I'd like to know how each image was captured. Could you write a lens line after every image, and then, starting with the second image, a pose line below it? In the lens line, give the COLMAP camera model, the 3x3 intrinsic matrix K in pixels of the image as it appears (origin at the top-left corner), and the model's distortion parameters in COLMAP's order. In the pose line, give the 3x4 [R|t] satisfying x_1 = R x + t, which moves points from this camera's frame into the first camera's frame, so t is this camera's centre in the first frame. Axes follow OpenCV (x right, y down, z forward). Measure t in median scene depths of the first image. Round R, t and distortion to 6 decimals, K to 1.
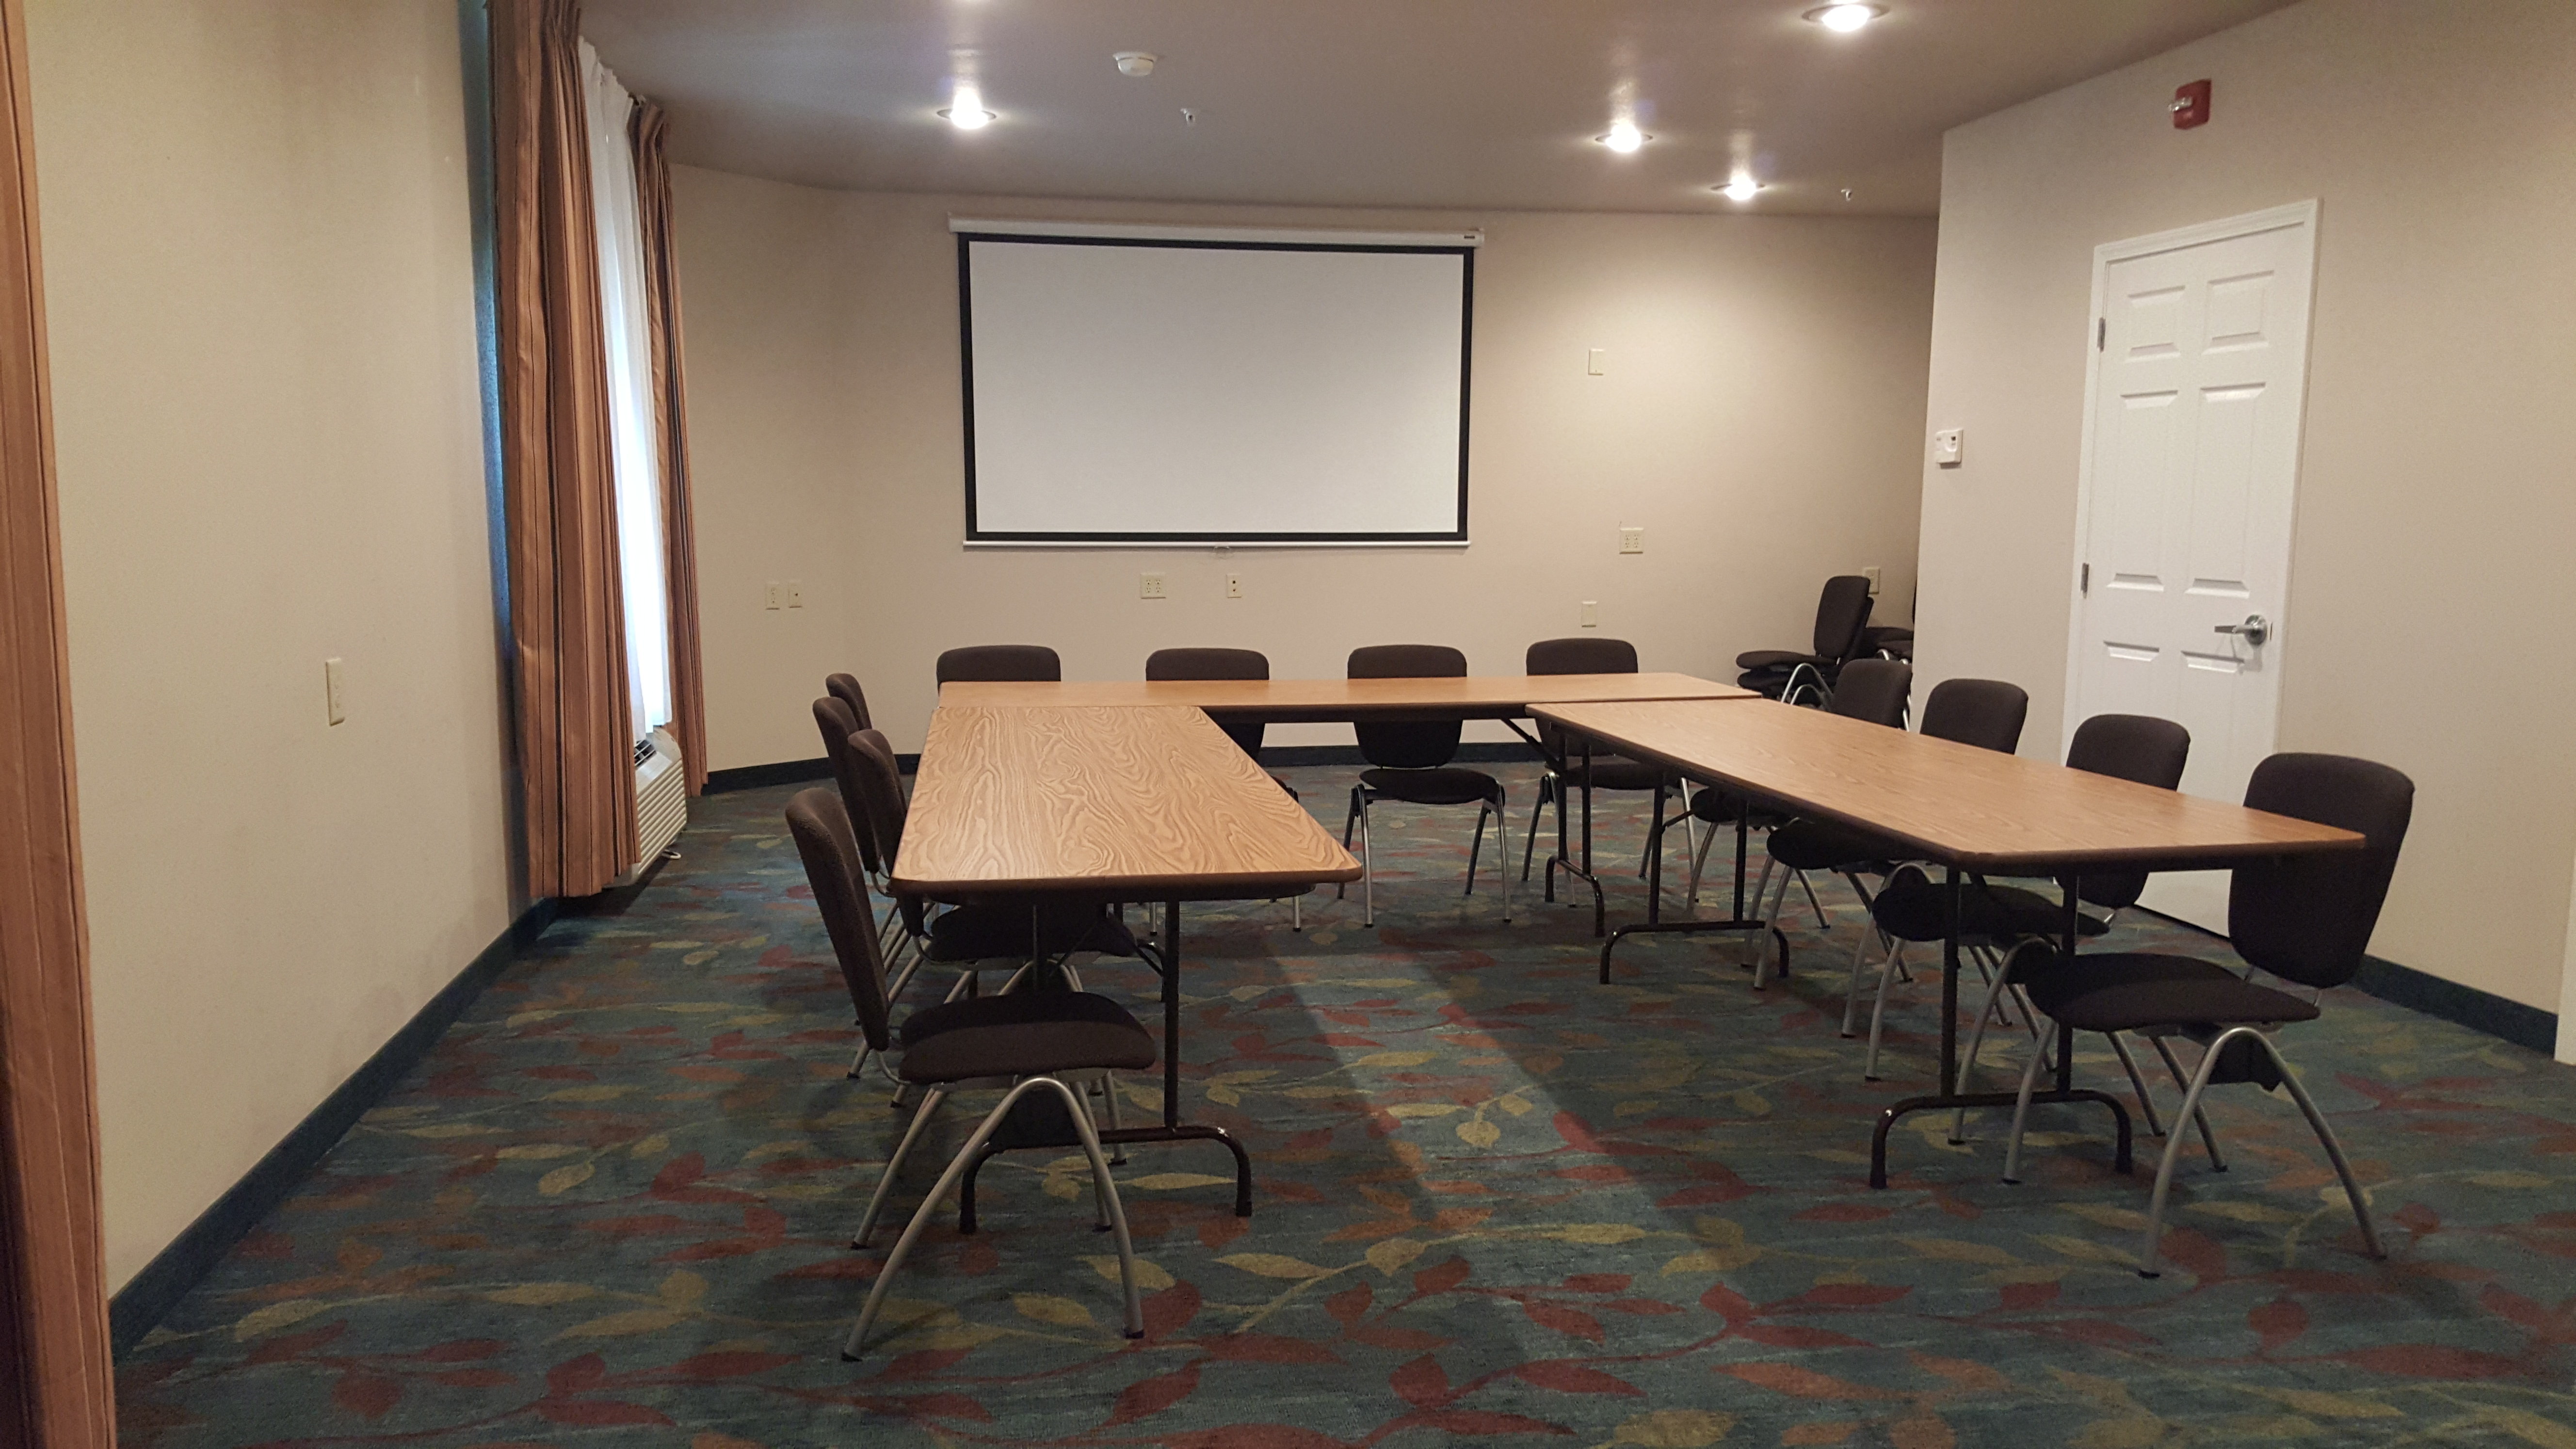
lens RADIAL K [[1912.3, 0, 1255.3], [0, 1912.3, 754.4], [0, 0, 1]] dist [0.079136, -0.114358]
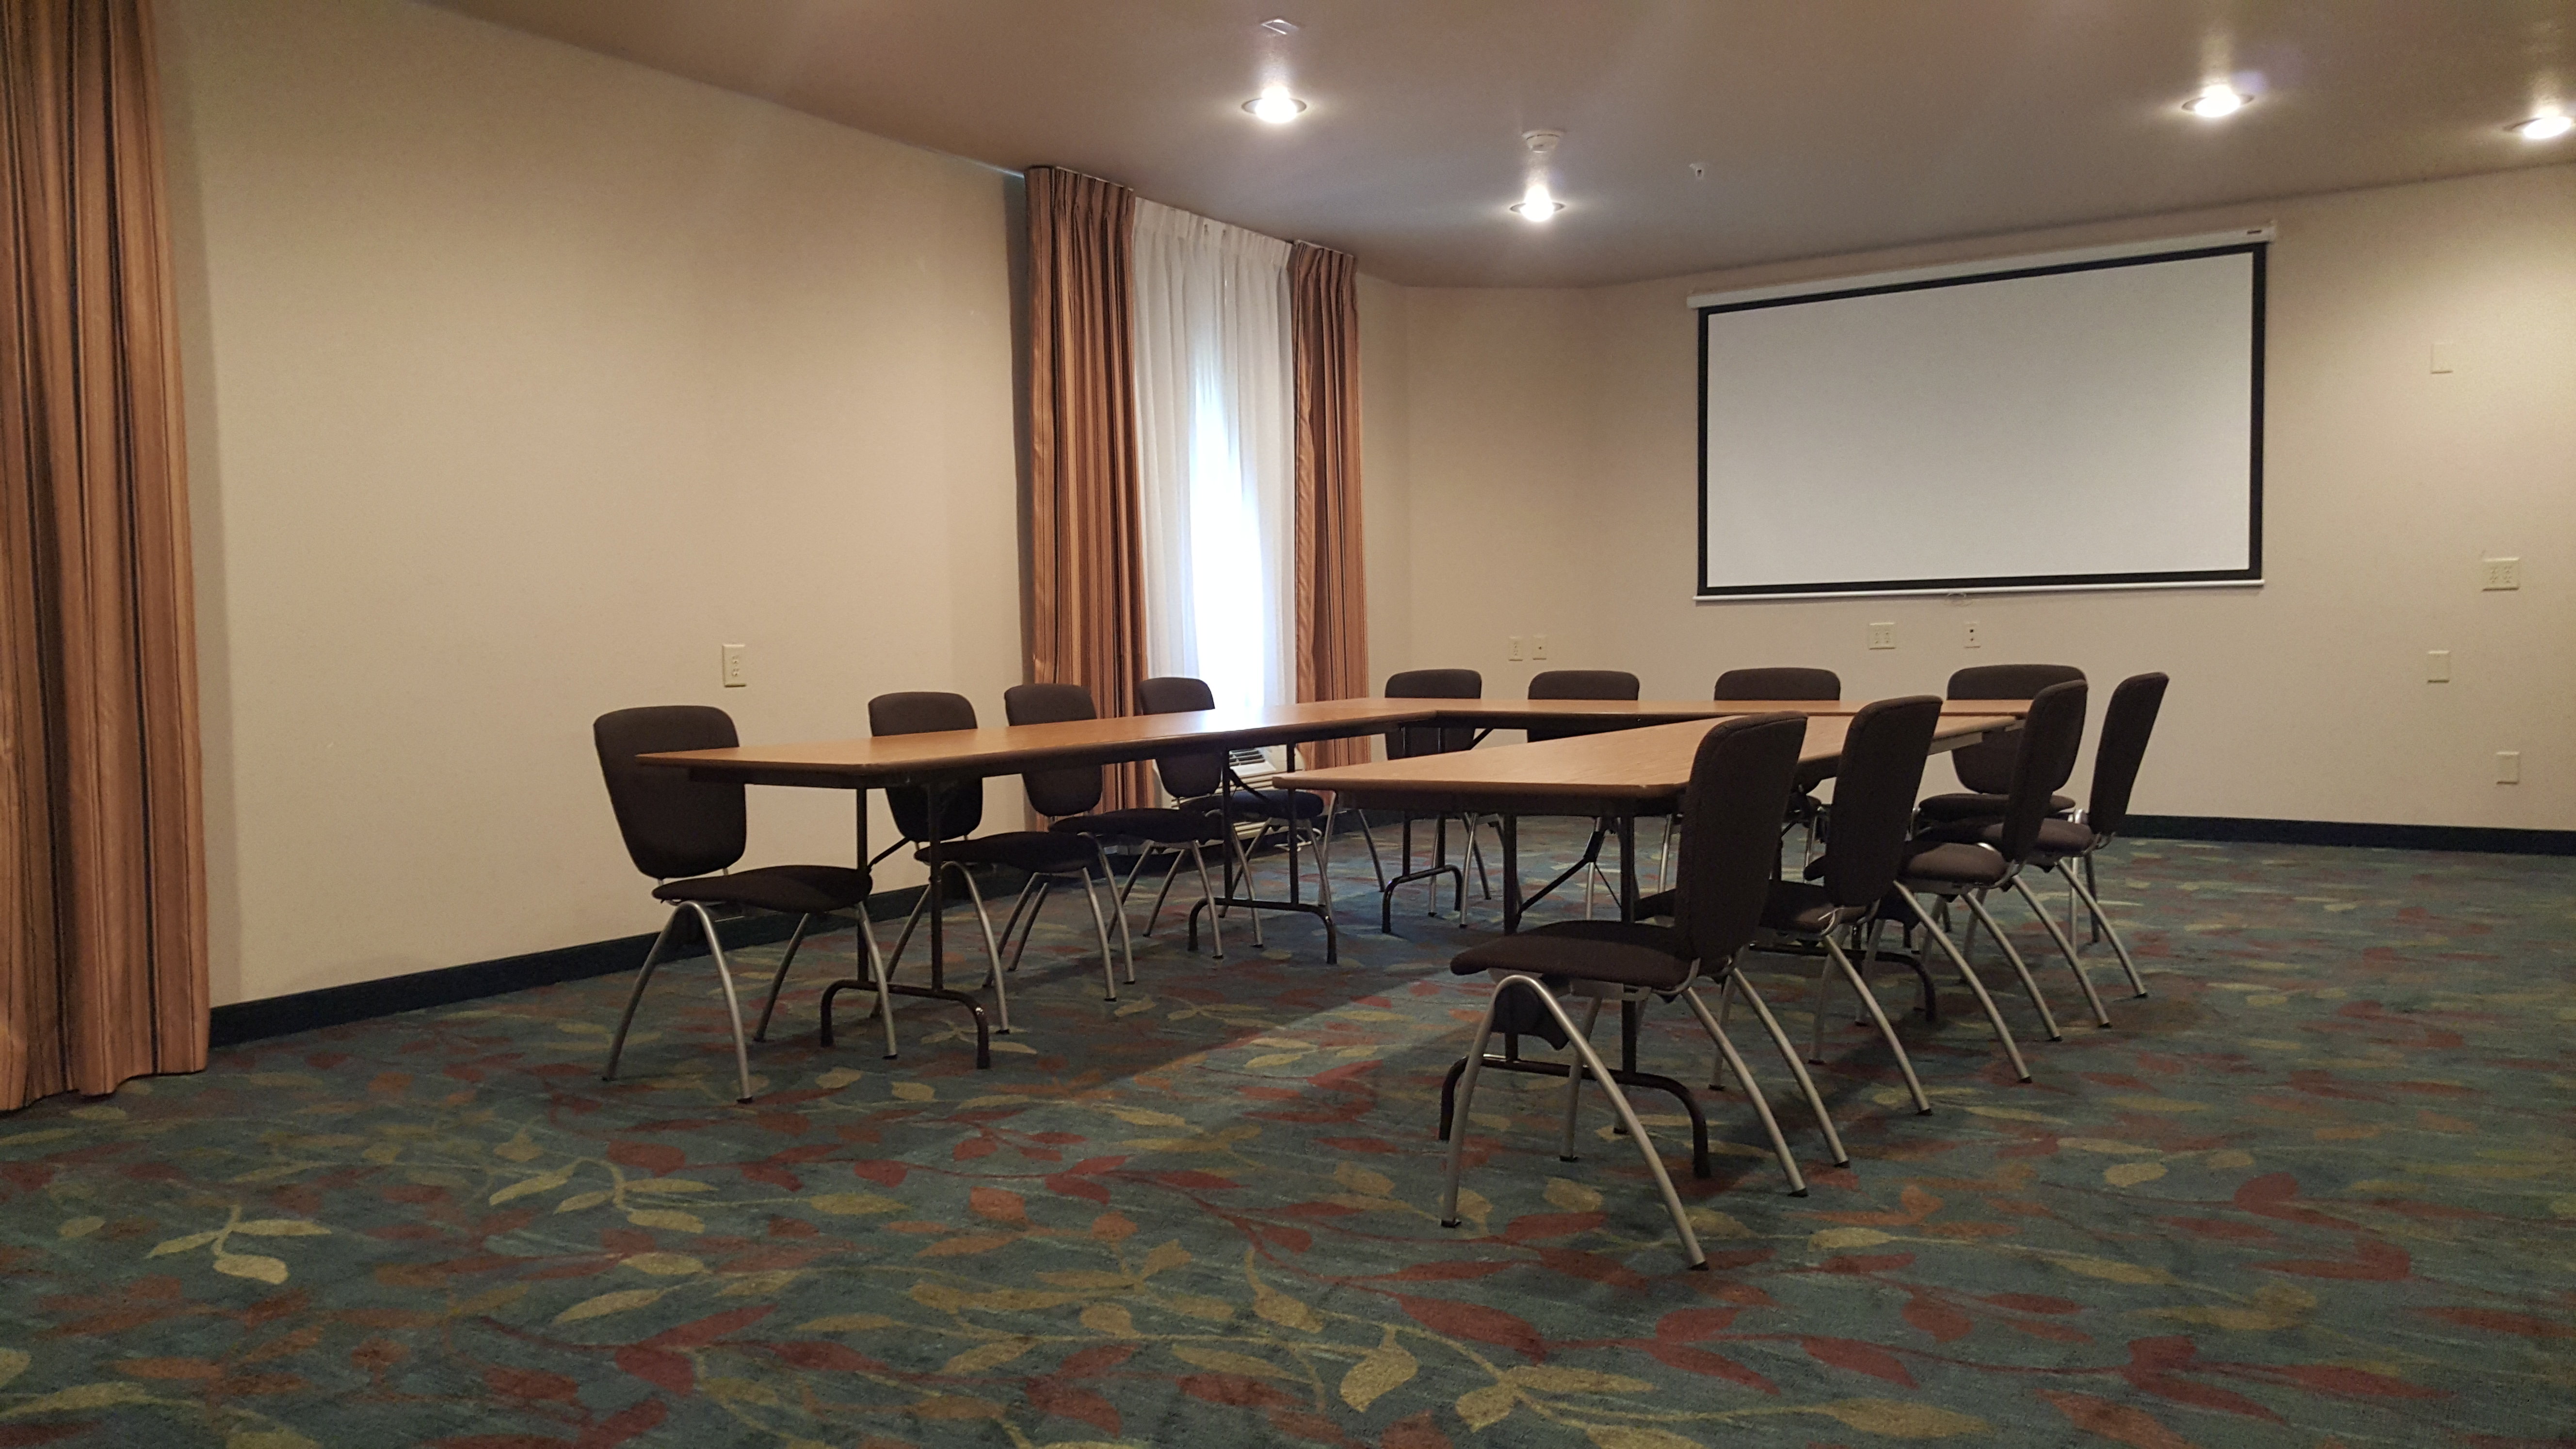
lens RADIAL K [[1912.3, 0, 1272.1], [0, 1912.3, 725.5], [0, 0, 1]] dist [0.079136, -0.114358]
pose [[0.736302, 0.015783, -0.676469, 0.652129], [-0.066940, 0.996523, -0.049610, 0.045137], [0.673333, 0.081811, 0.734799, 0.129245]]
